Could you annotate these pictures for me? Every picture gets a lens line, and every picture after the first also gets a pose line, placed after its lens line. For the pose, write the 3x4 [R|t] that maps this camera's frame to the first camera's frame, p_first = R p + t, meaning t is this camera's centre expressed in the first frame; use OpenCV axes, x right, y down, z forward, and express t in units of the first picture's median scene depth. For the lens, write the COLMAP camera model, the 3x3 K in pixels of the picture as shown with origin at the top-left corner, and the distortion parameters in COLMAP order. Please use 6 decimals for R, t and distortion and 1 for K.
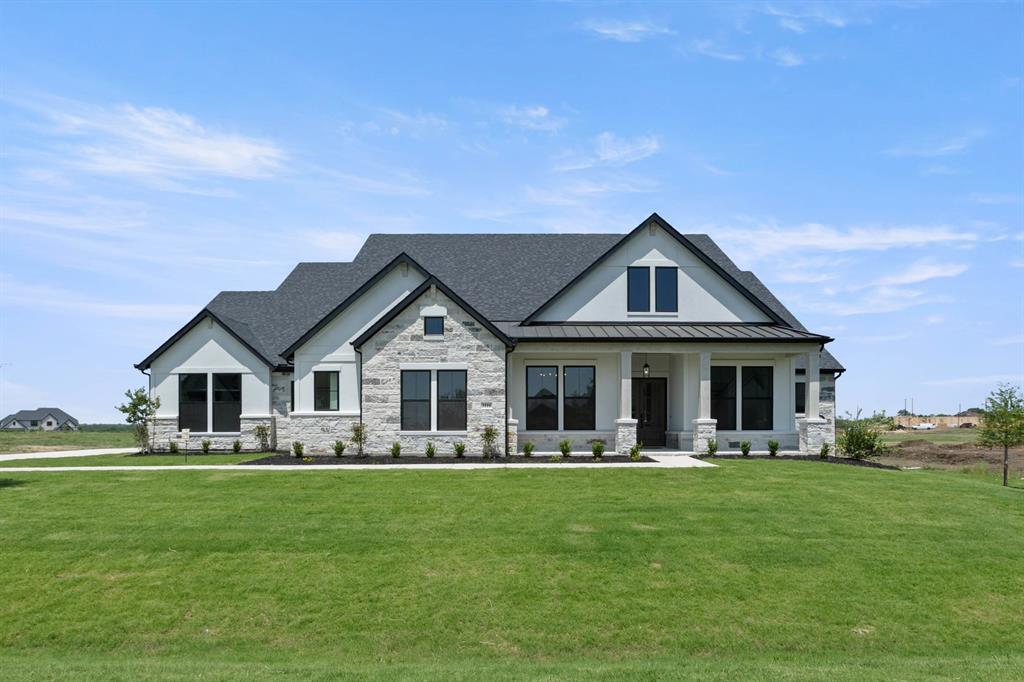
lens RADIAL K [[458.1, 0, 513.6], [0, 458.1, 354.8], [0, 0, 1]] dist [-0.001490, -0.000149]
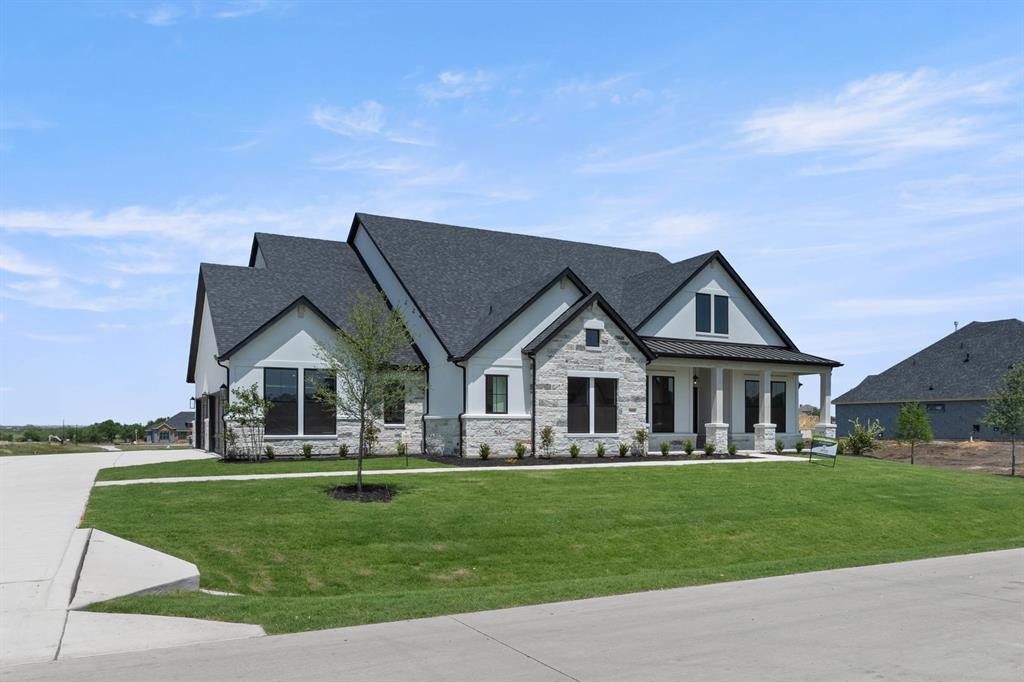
lens RADIAL K [[515.7, 0, 512.0], [0, 515.7, 341.0], [0, 0, 1]] dist [0.002009, 0.000051]
pose [[0.937547, 0.060599, 0.342541, -0.778673], [-0.056532, 0.998162, -0.021854, -0.016951], [-0.343235, 0.001125, 0.939249, -0.096035]]
